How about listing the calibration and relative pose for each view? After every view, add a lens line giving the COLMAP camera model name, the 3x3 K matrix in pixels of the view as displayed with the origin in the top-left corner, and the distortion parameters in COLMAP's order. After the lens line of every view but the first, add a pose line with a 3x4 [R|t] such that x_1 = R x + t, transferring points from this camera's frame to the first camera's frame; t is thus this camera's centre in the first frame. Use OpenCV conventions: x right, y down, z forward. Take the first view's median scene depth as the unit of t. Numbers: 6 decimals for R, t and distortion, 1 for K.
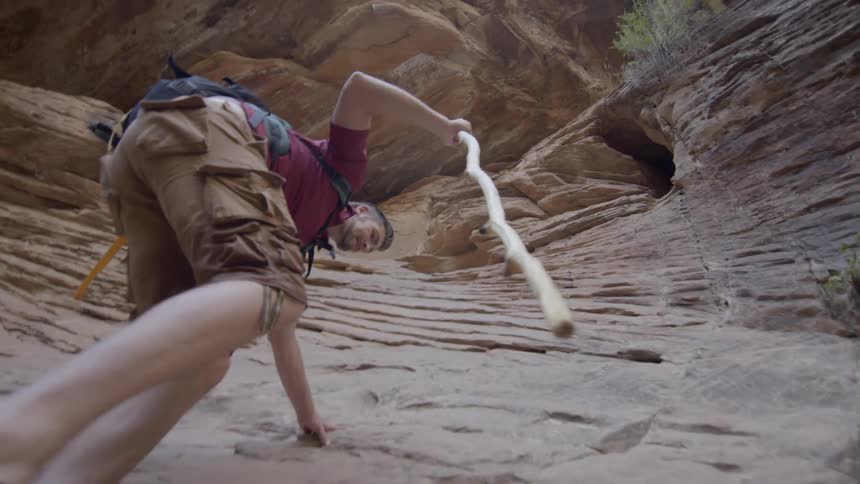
lens RADIAL K [[442.3, 0, 428.1], [0, 442.3, 244.7], [0, 0, 1]] dist [-0.001387, -0.012100]
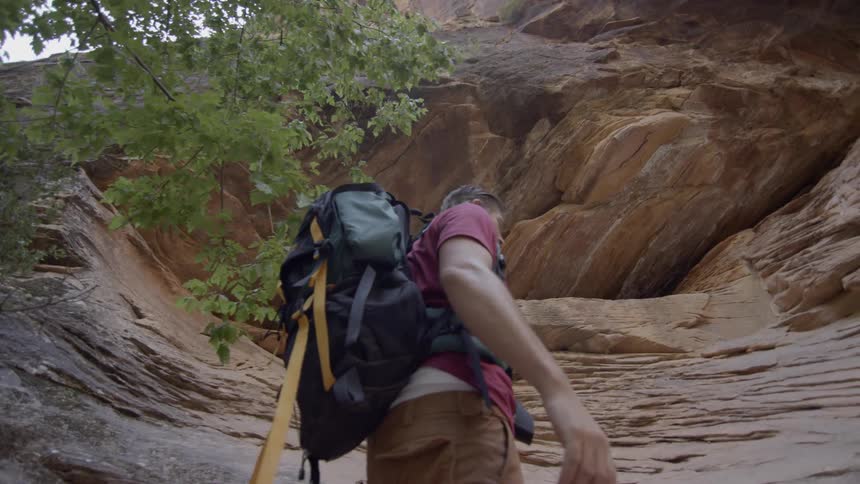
lens RADIAL K [[442.3, 0, 428.1], [0, 442.3, 244.7], [0, 0, 1]] dist [-0.001387, -0.012100]
pose [[0.842988, -0.417404, -0.339331, -0.265564], [0.353726, 0.905367, -0.234924, -0.158216], [0.405277, 0.078008, 0.910860, -0.307424]]
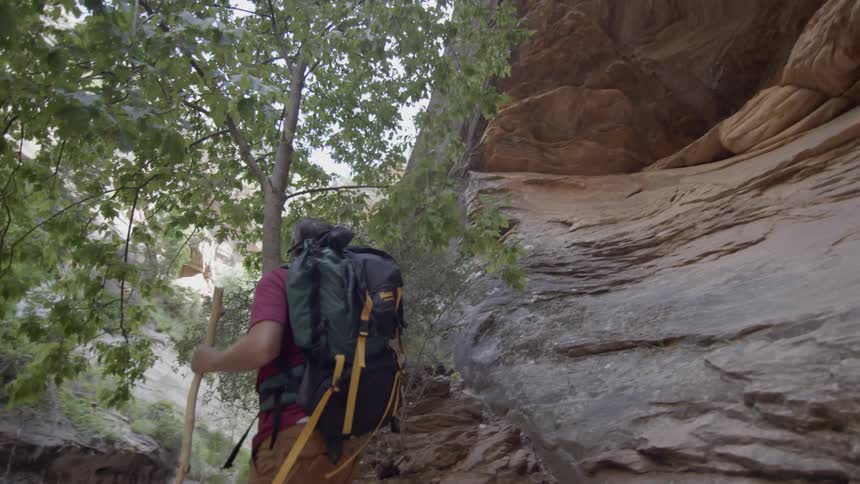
lens RADIAL K [[442.3, 0, 428.1], [0, 442.3, 244.7], [0, 0, 1]] dist [-0.001387, -0.012100]
pose [[-0.258844, -0.464802, -0.846734, -0.120672], [0.631201, 0.582156, -0.512523, -0.078474], [0.731153, -0.667123, 0.142696, -0.204297]]
